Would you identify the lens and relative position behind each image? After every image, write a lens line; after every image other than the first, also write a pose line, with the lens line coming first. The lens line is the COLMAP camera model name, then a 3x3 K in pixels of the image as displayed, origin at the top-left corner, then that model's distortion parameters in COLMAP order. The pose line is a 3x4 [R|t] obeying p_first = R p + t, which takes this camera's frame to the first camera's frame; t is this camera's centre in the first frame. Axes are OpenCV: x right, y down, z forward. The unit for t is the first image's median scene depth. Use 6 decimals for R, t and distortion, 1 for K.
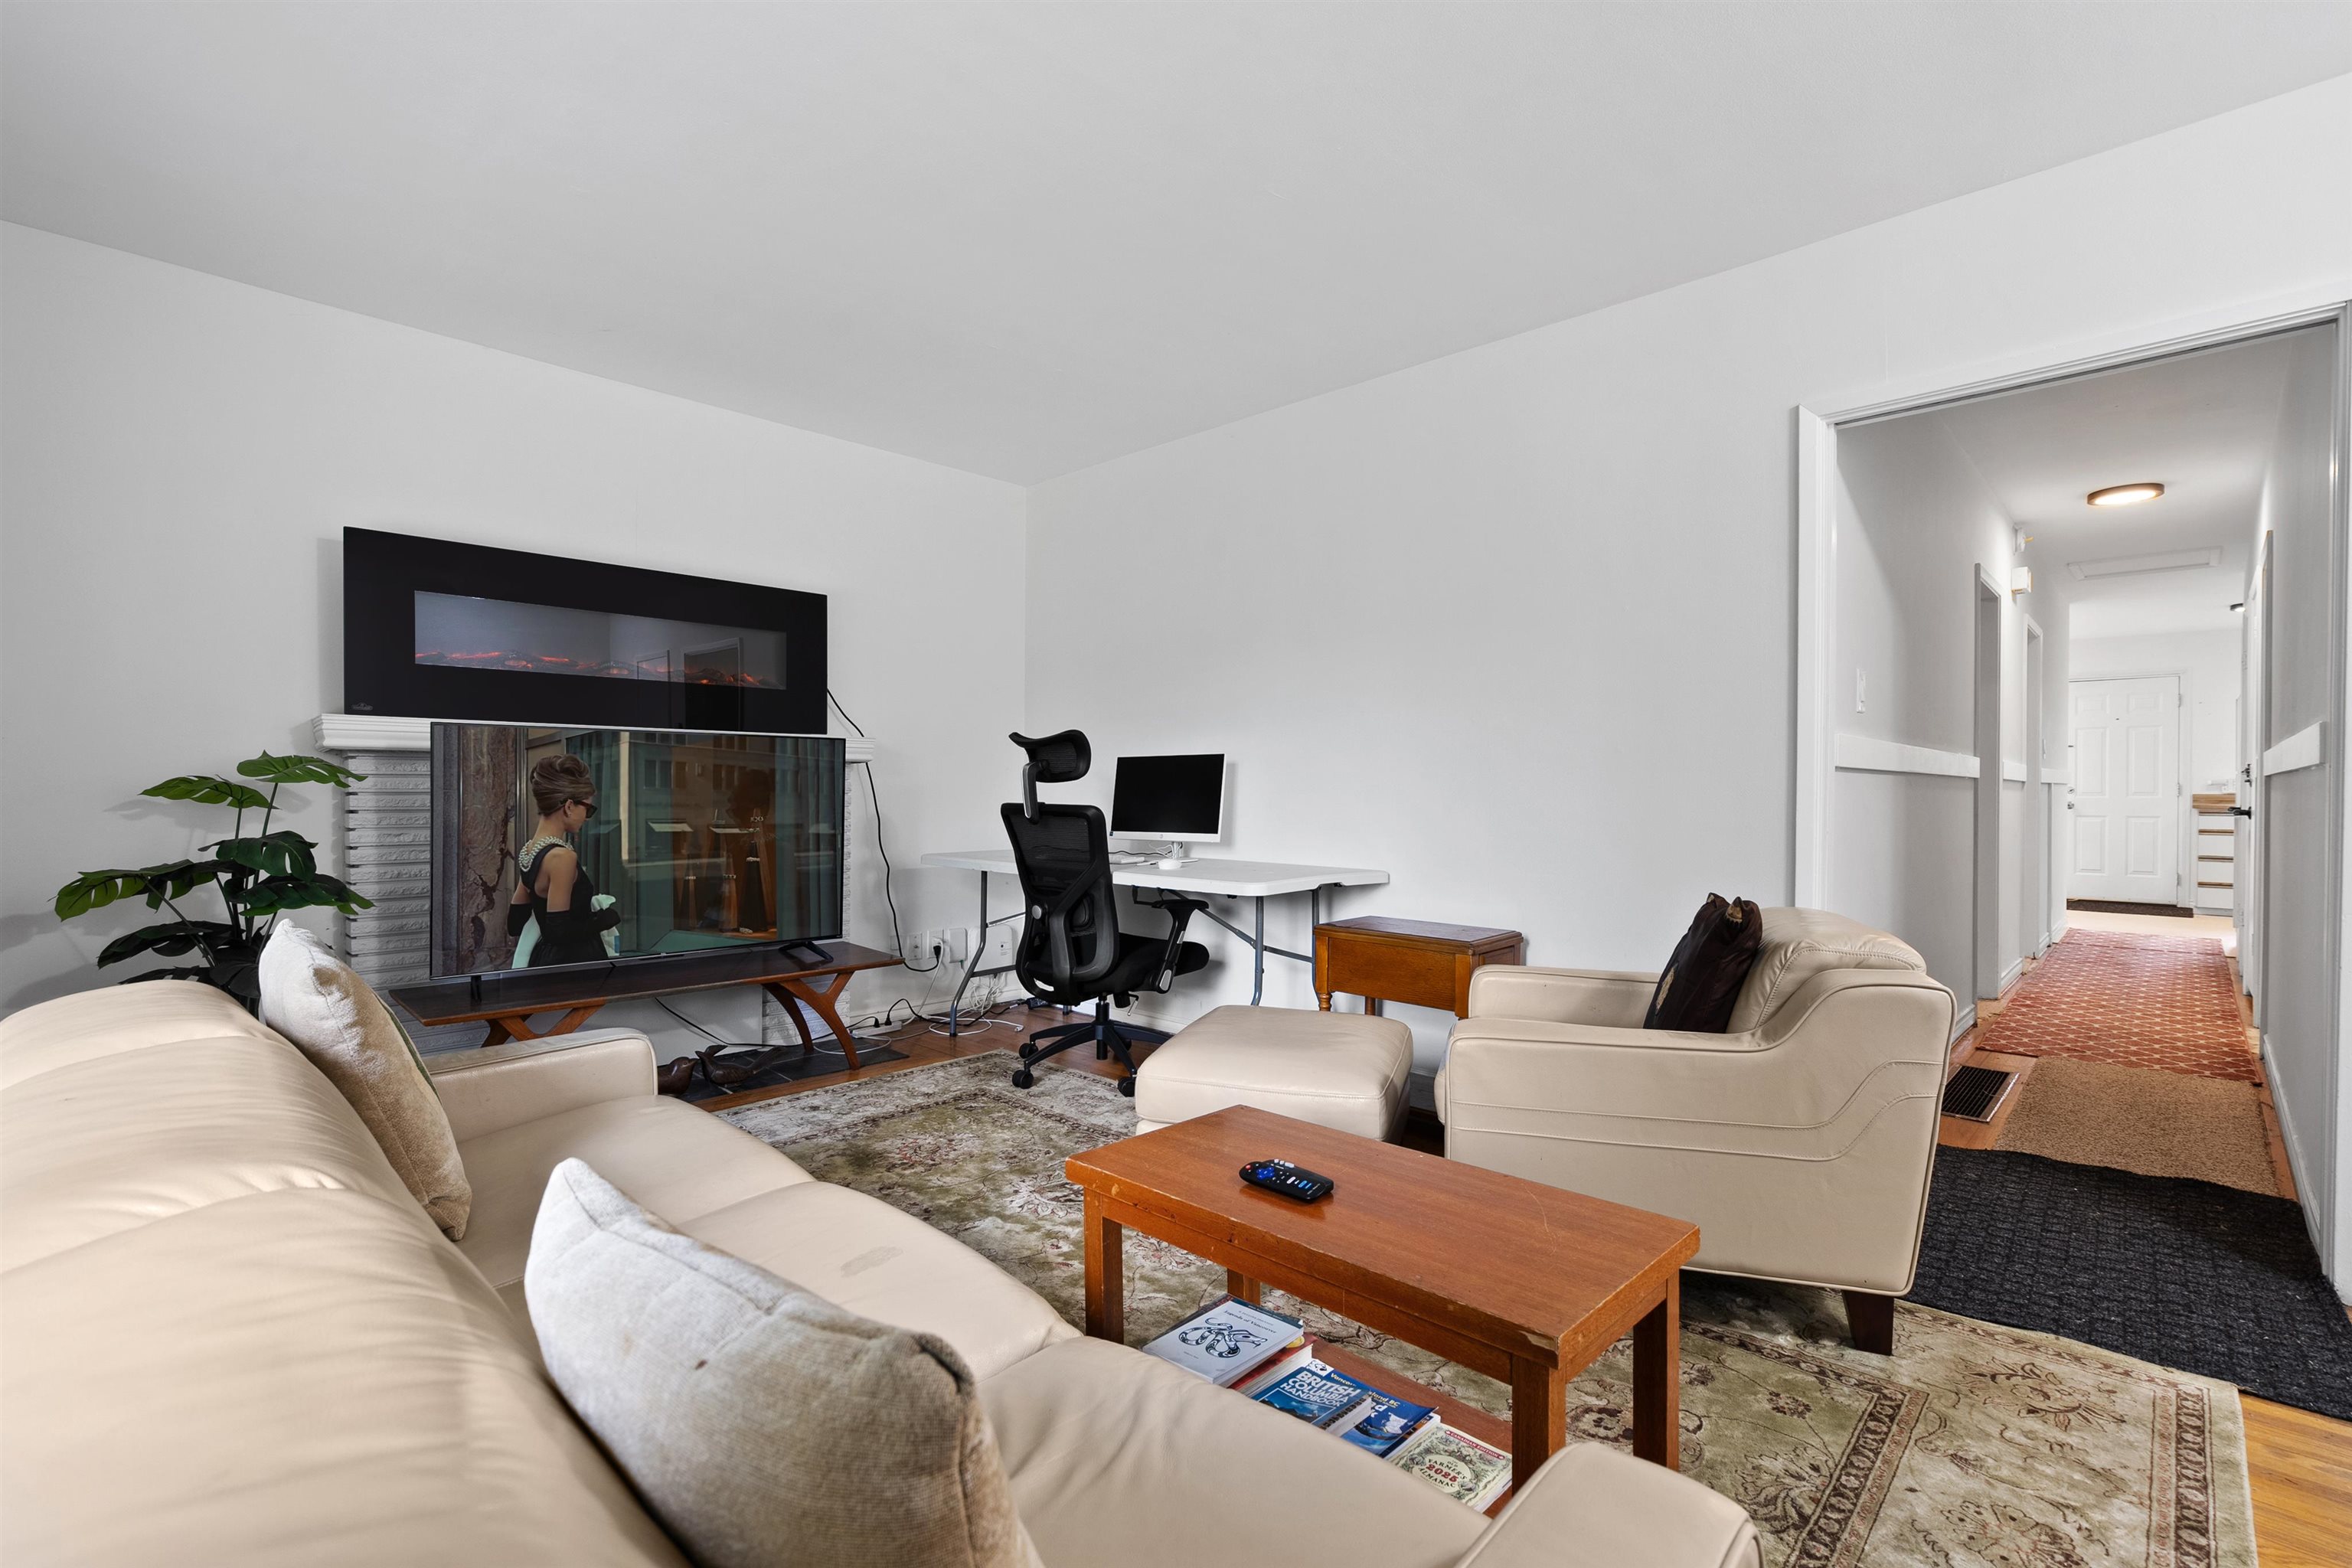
lens RADIAL K [[1057.9, 0, 1150.8], [0, 1057.9, 779.5], [0, 0, 1]] dist [-0.006487, 0.002994]
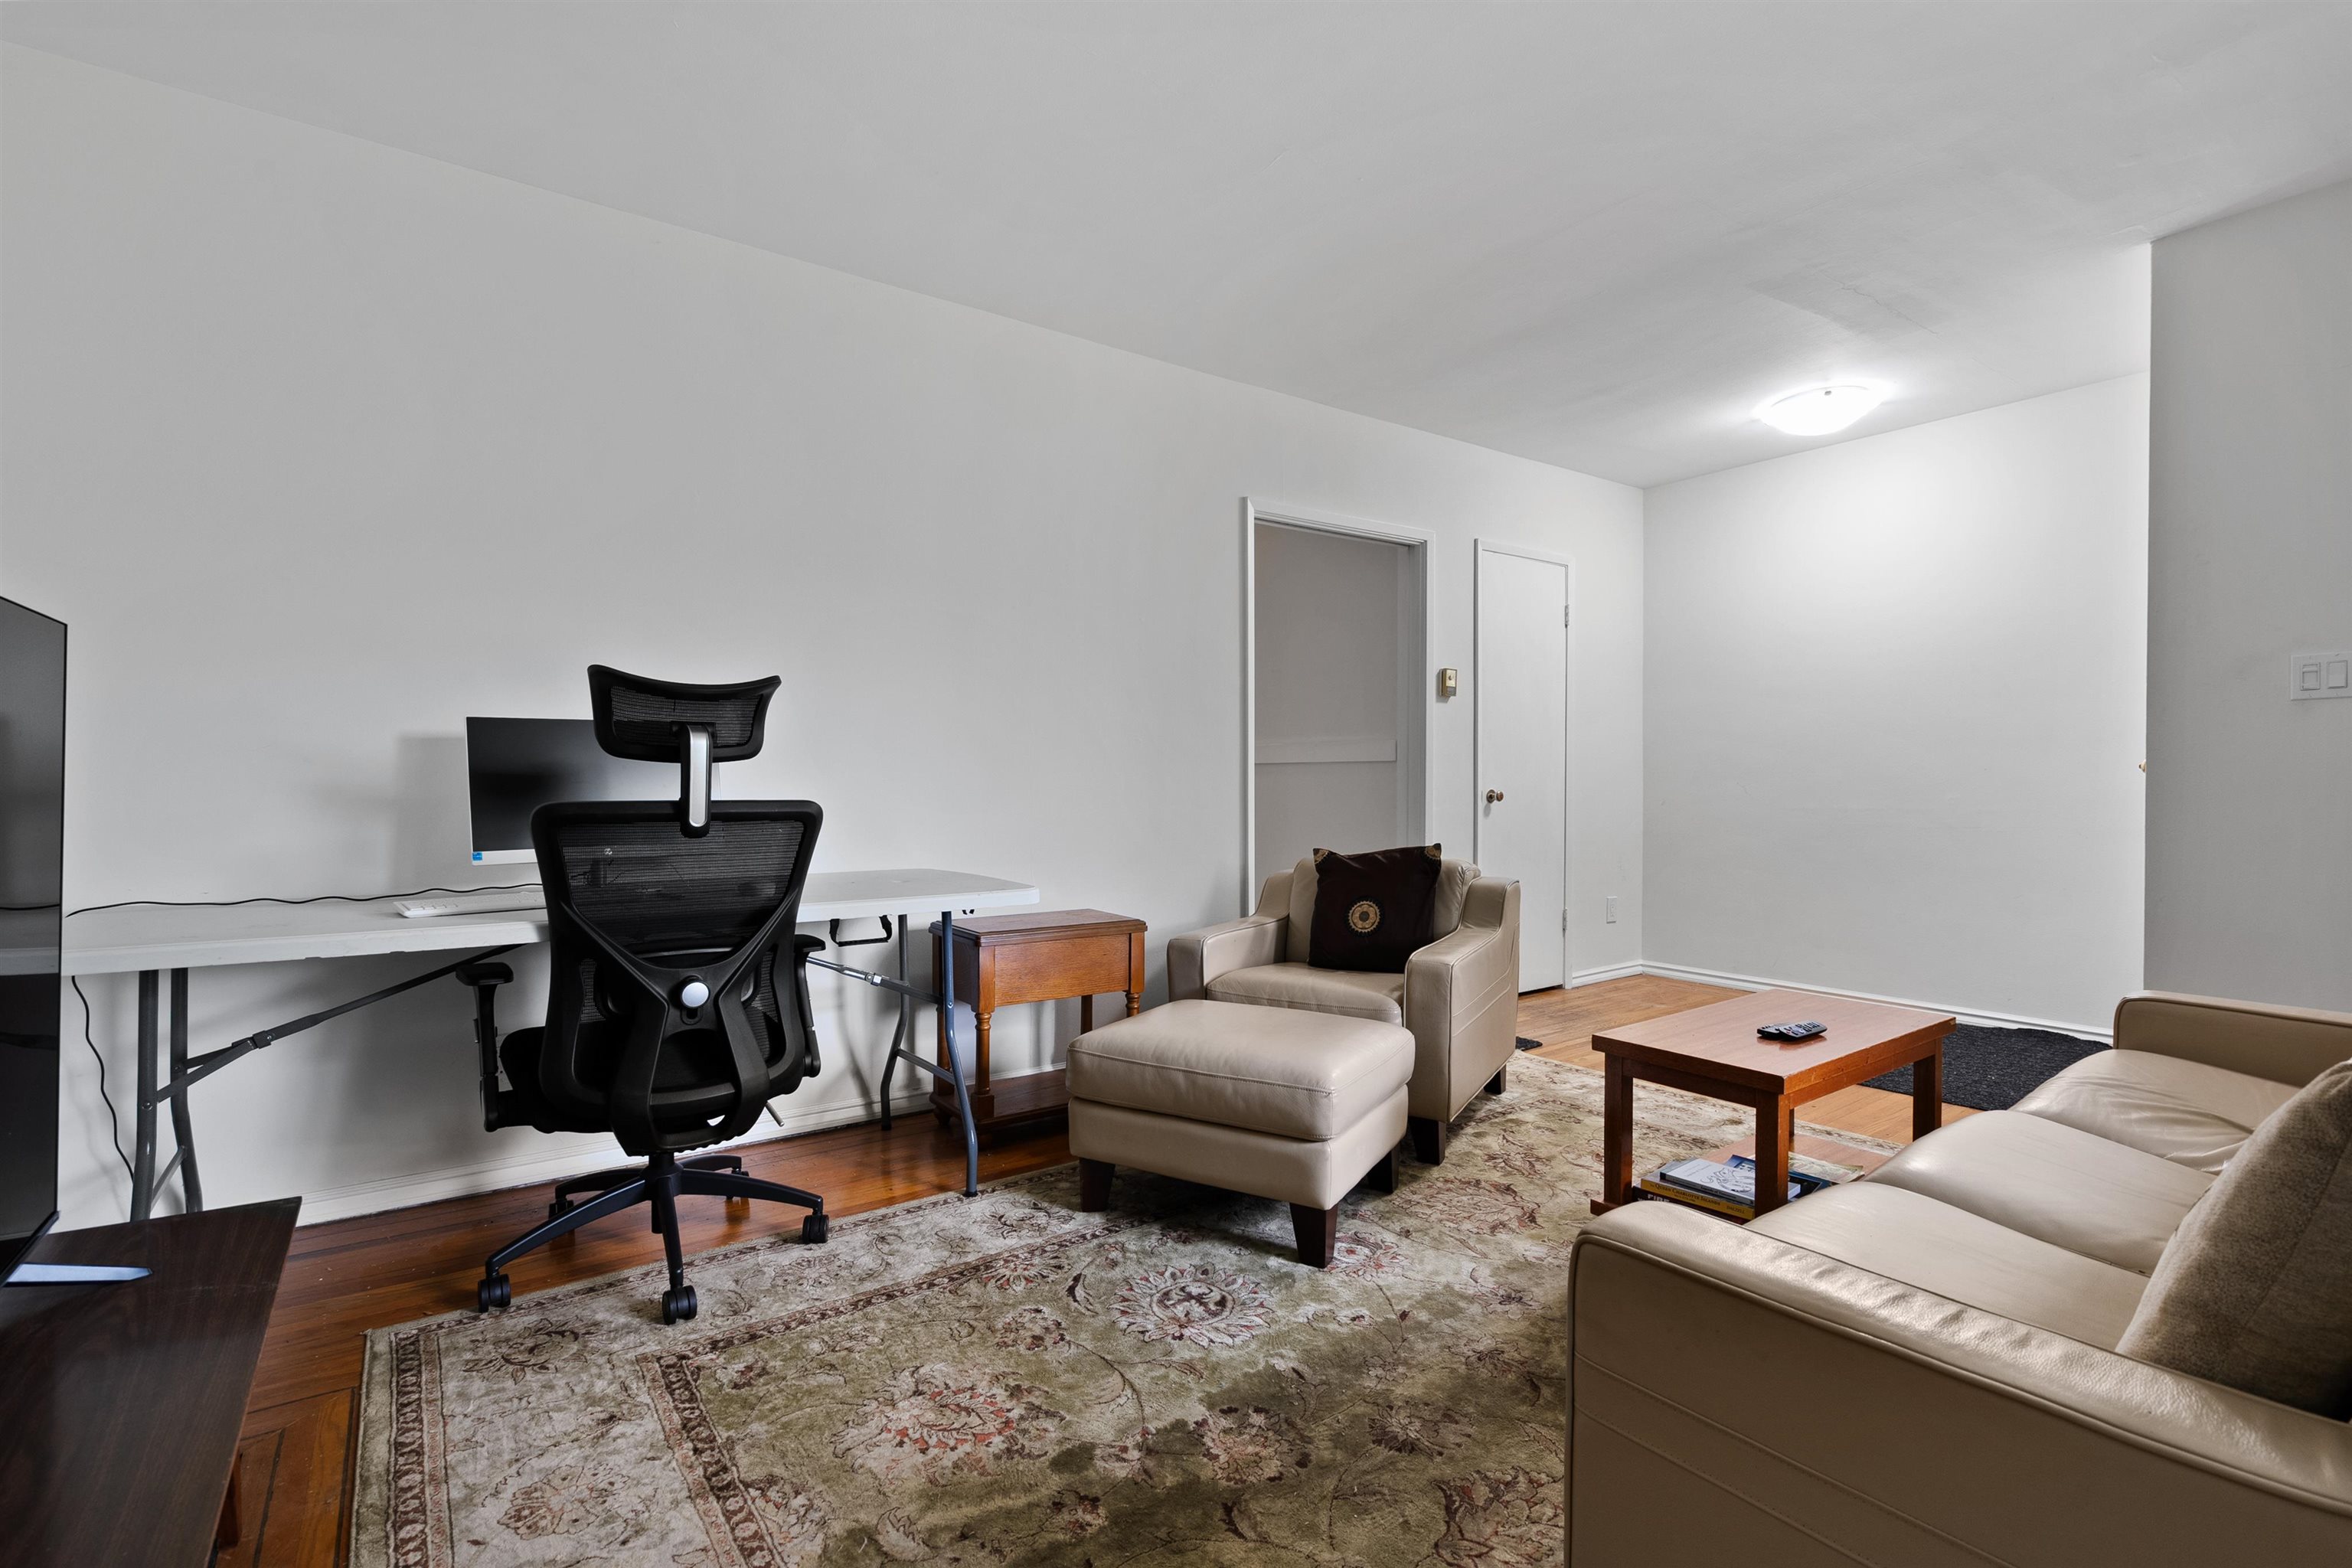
lens RADIAL K [[1057.9, 0, 1151.7], [0, 1057.9, 796.8], [0, 0, 1]] dist [-0.006487, 0.002994]
pose [[0.184530, -0.013662, 0.982732, -0.611907], [-0.003305, 0.999889, 0.014521, 0.016031], [-0.982821, -0.005927, 0.184464, 0.673633]]
